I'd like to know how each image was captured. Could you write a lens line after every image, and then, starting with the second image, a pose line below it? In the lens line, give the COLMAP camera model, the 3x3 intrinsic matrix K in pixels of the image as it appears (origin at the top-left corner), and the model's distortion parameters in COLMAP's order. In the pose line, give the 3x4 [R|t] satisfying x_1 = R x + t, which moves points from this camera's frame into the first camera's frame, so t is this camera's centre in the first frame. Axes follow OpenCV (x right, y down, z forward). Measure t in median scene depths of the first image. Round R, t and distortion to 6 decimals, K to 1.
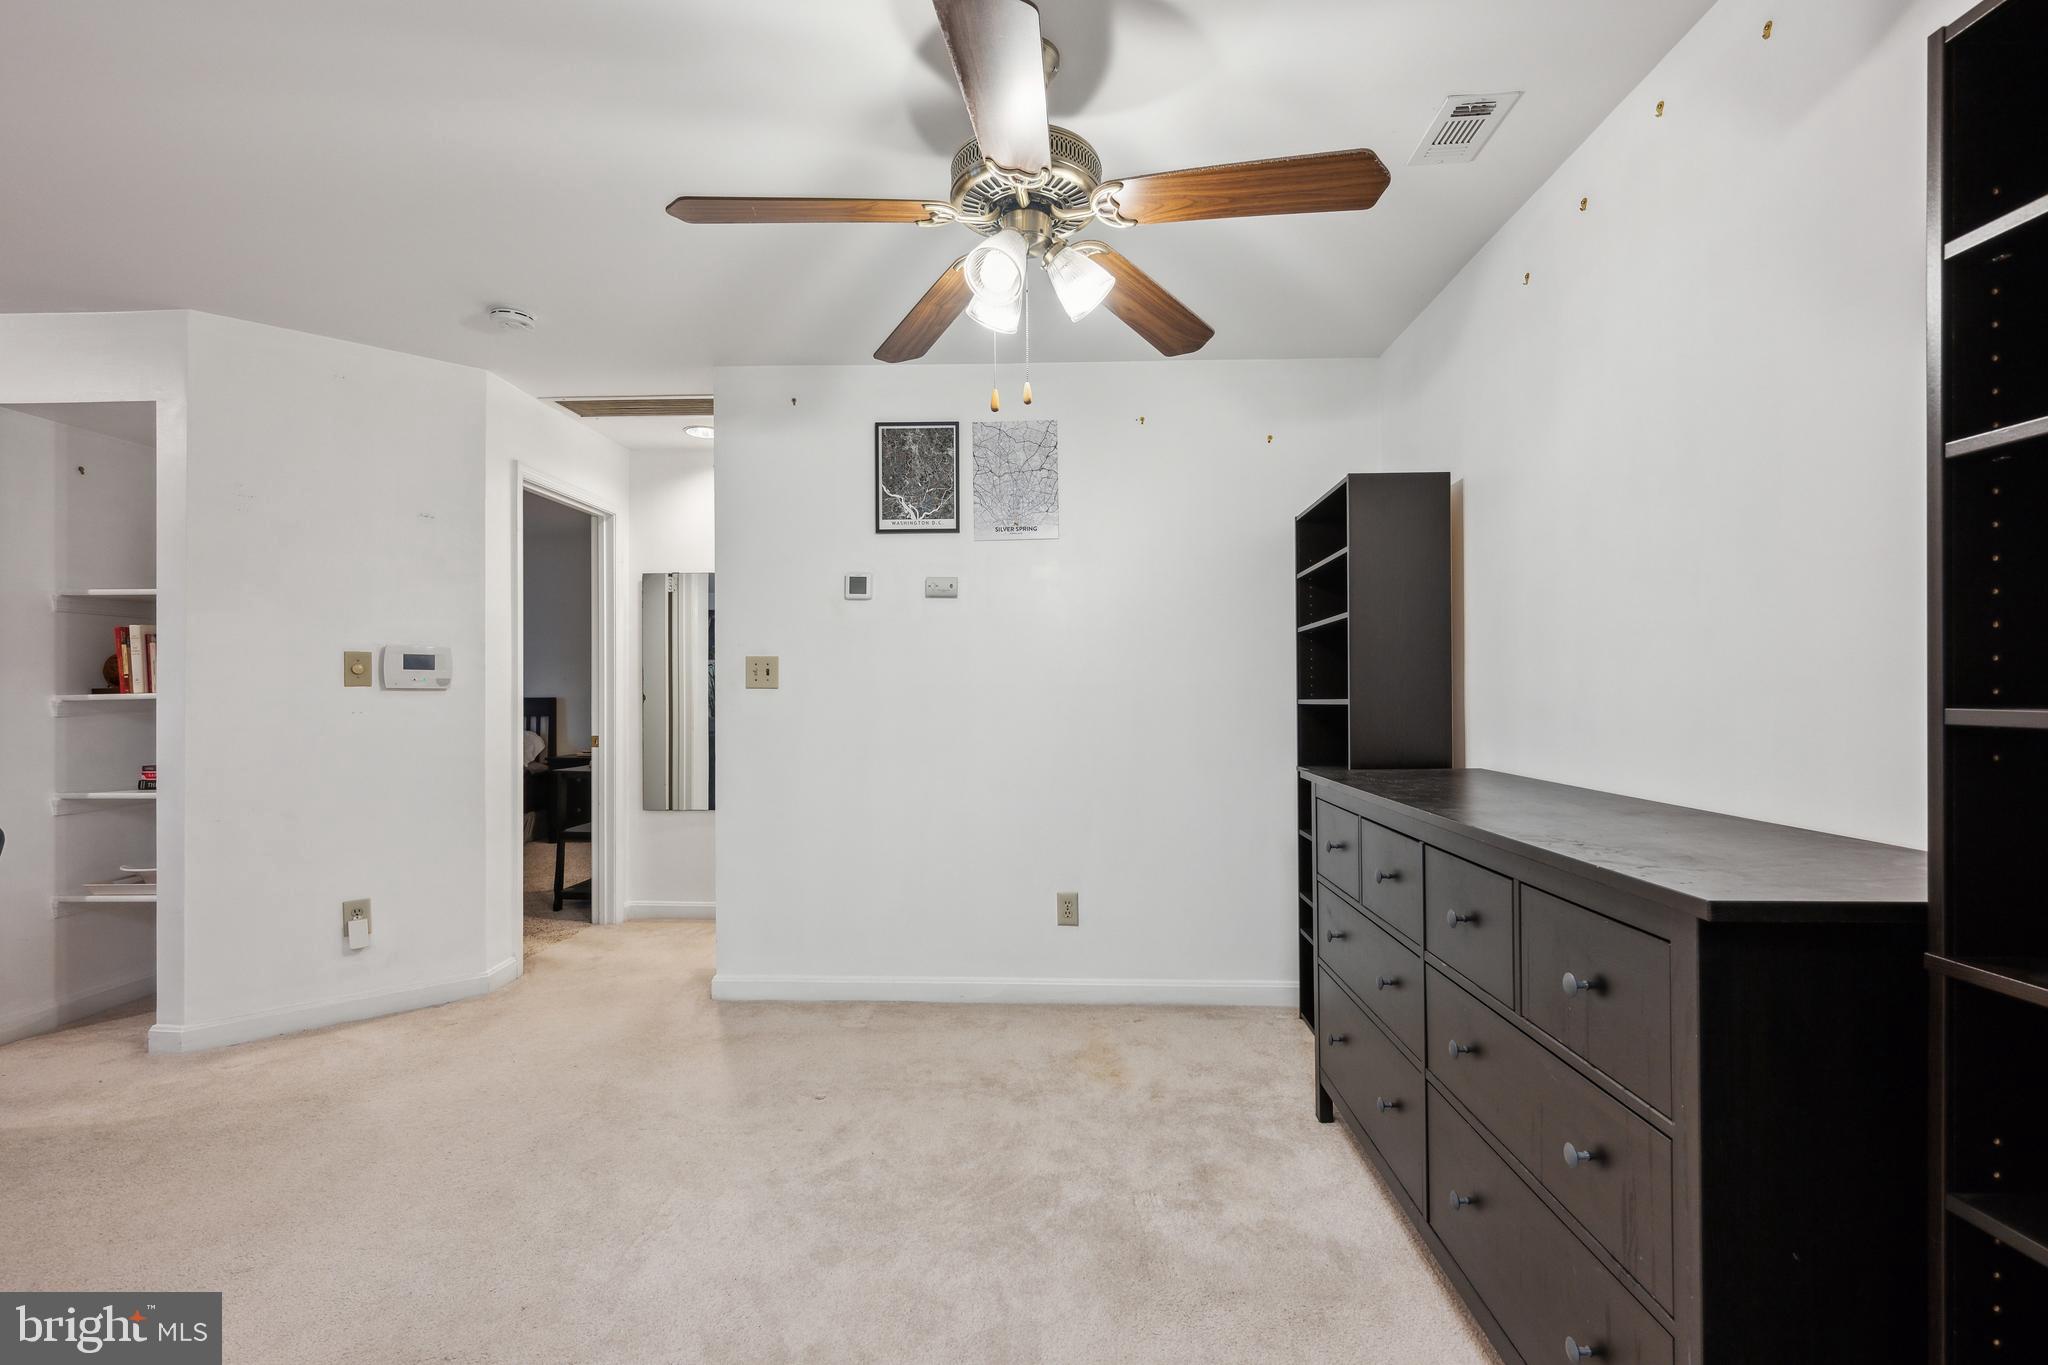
lens RADIAL K [[905.8, 0, 1025.7], [0, 905.8, 687.2], [0, 0, 1]] dist [0.001966, -0.001214]
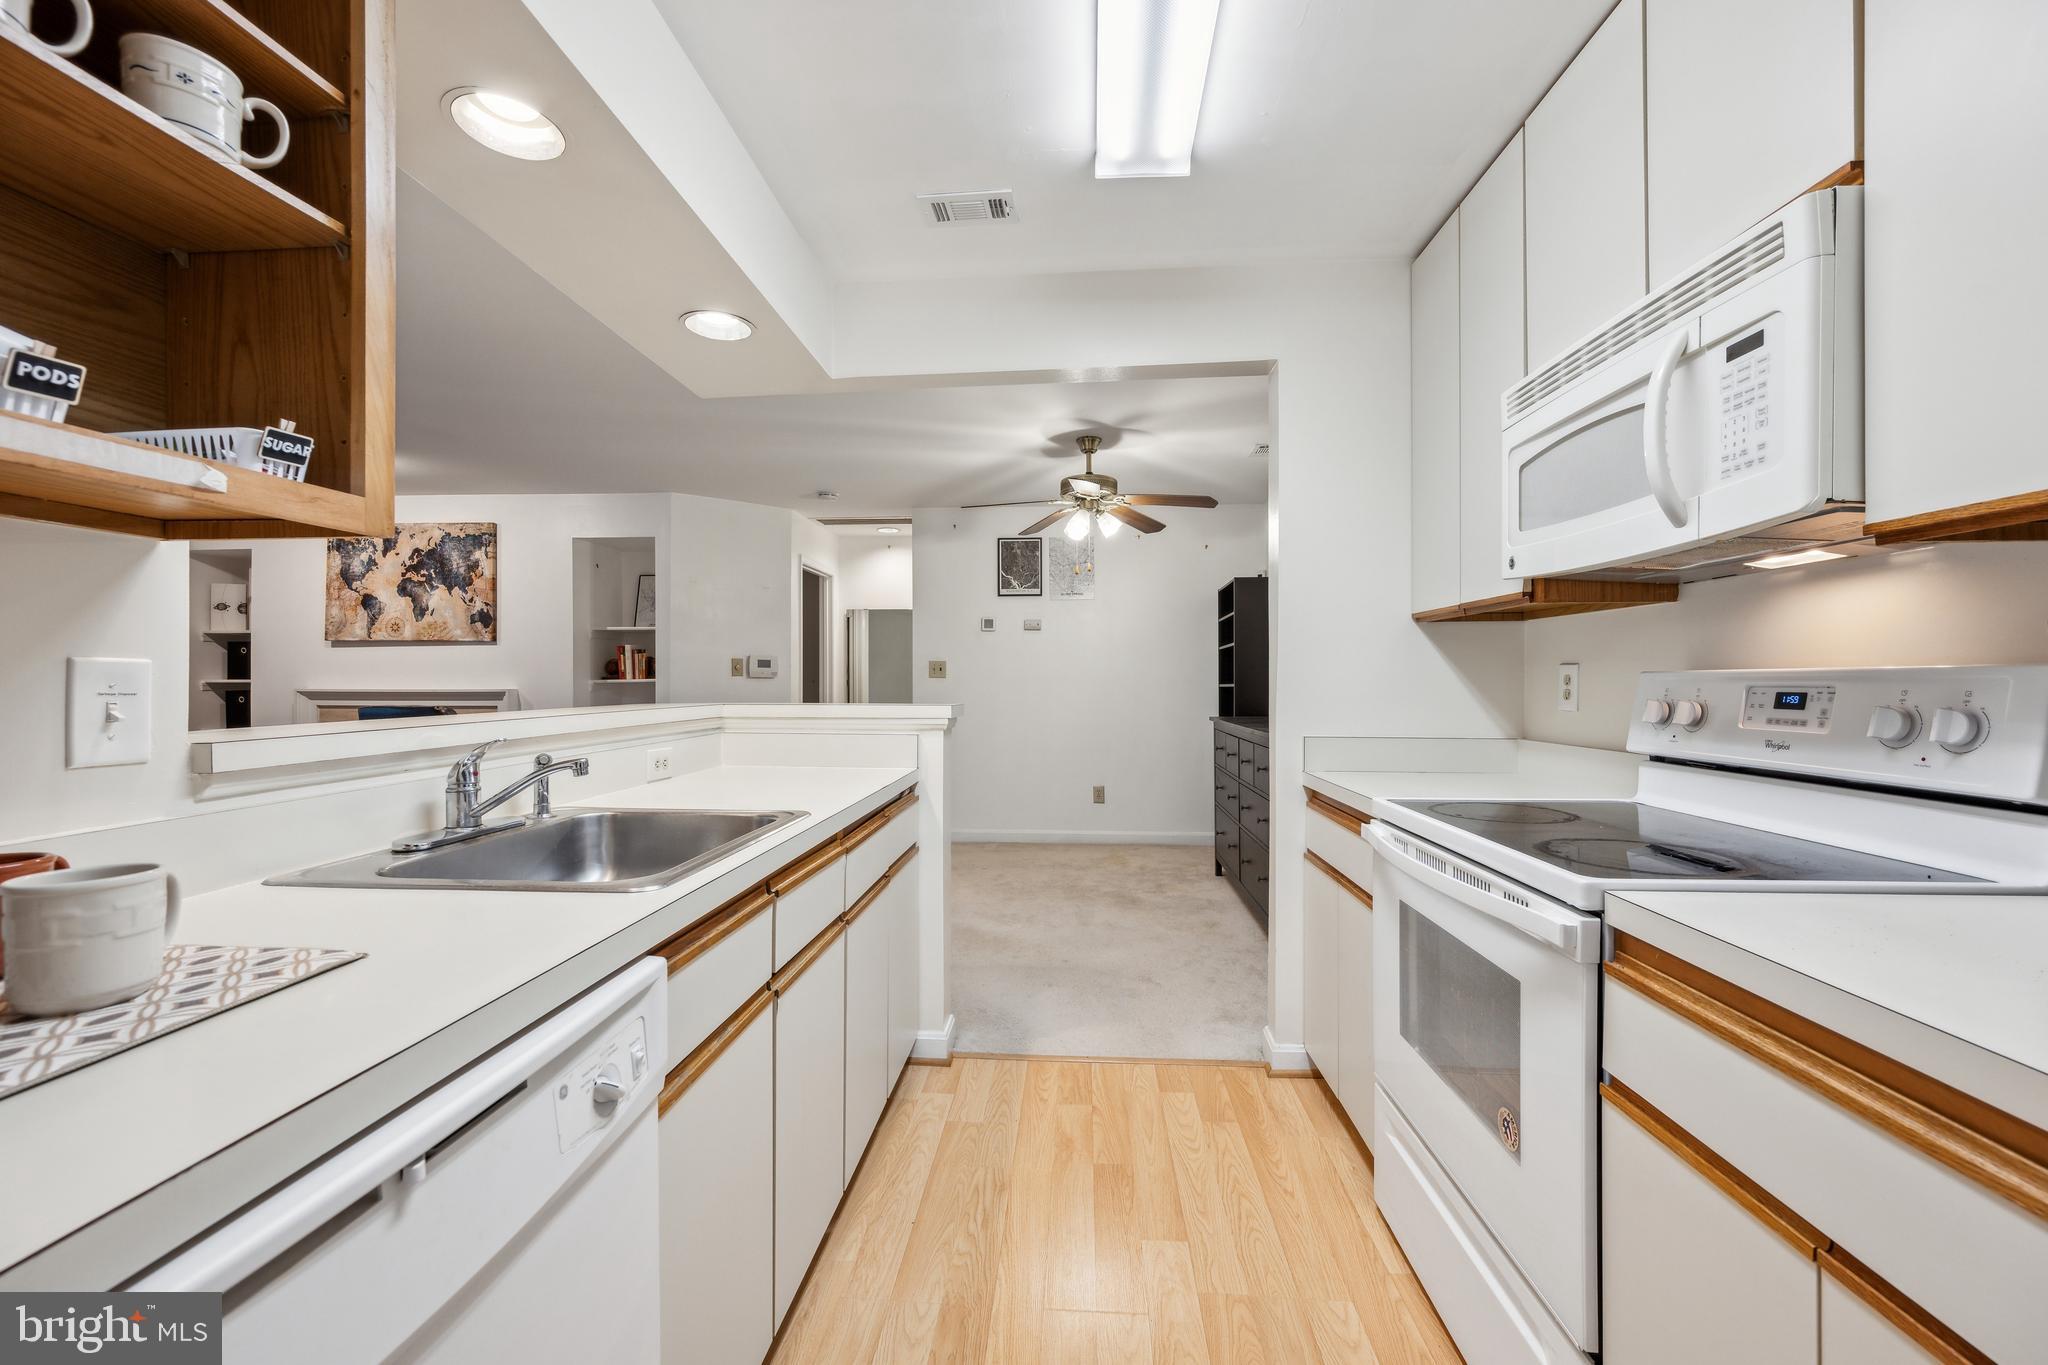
lens RADIAL K [[810.6, 0, 1025.6], [0, 810.6, 679.3], [0, 0, 1]] dist [-0.000192, -0.000040]
pose [[0.999620, 0.003201, -0.027361, -0.062778], [-0.003092, 0.999987, 0.004013, -0.003155], [0.027374, -0.003927, 0.999618, -0.725492]]
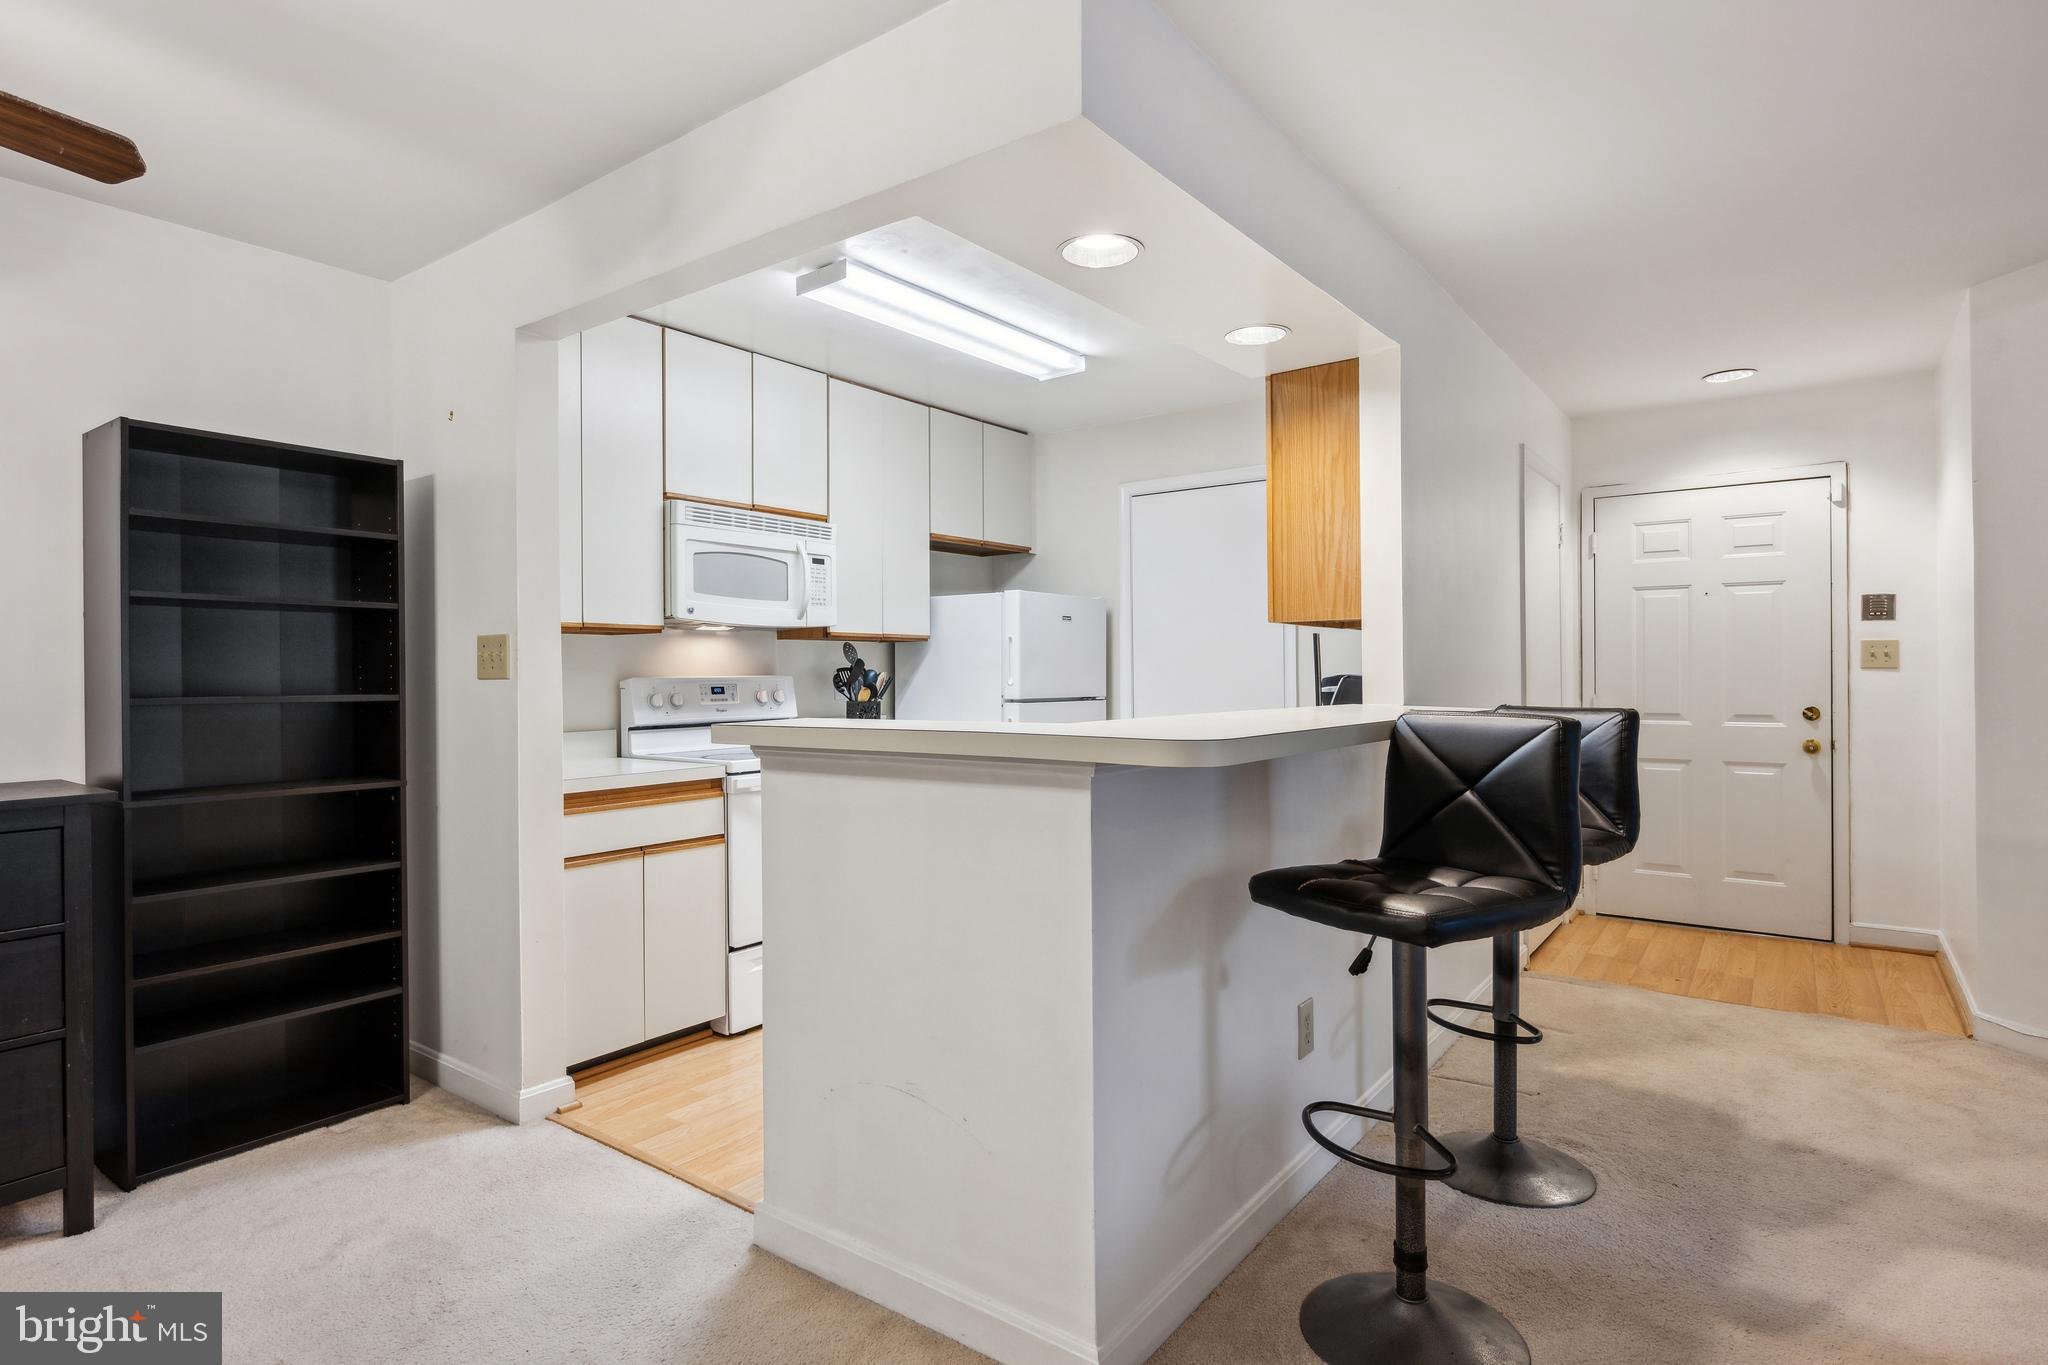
lens RADIAL K [[1053.0, 0, 1025.2], [0, 1053.0, 676.8], [0, 0, 1]] dist [0.001808, -0.000830]
pose [[-0.823893, 0.008712, 0.566679, -0.678635], [0.009145, 0.999956, -0.002077, -0.001876], [-0.566672, 0.003472, -0.823936, 0.522503]]
